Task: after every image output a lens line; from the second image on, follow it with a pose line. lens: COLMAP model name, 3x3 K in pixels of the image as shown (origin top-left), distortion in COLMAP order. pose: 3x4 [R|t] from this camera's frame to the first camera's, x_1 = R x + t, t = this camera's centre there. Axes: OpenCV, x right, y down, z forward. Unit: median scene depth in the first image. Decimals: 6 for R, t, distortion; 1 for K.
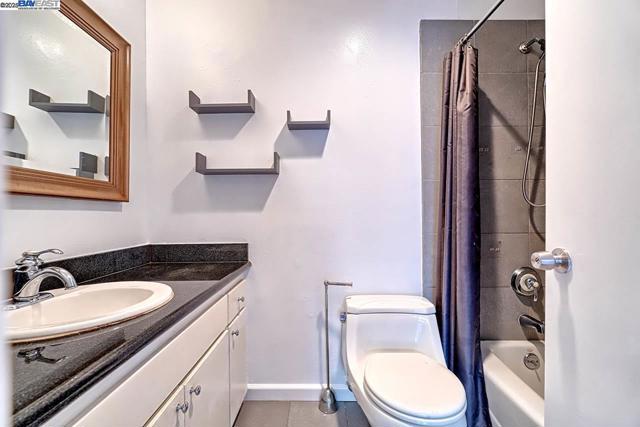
lens RADIAL K [[278.6, 0, 316.6], [0, 278.6, 214.9], [0, 0, 1]] dist [-0.001836, -0.000105]
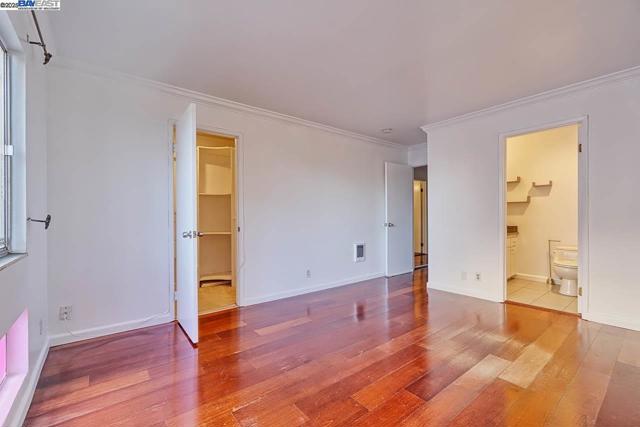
lens RADIAL K [[282.9, 0, 317.6], [0, 282.9, 214.4], [0, 0, 1]] dist [-0.000881, 0.000095]
pose [[0.624007, 0.001739, -0.781417, 0.813792], [0.003109, 0.999984, 0.004709, -0.047184], [0.781413, -0.005368, 0.623991, -2.655410]]
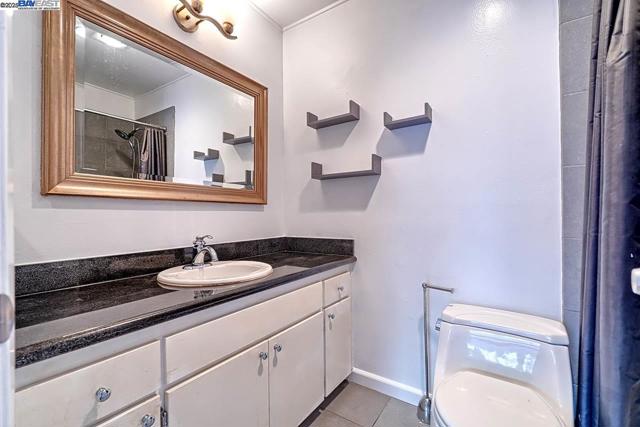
lens RADIAL K [[278.6, 0, 316.6], [0, 278.6, 214.9], [0, 0, 1]] dist [-0.001836, -0.000105]
pose [[0.829005, -0.000117, -0.559241, 0.258436], [0.002744, 0.999989, 0.003858, -0.000234], [0.559234, -0.004733, 0.828996, 0.008797]]
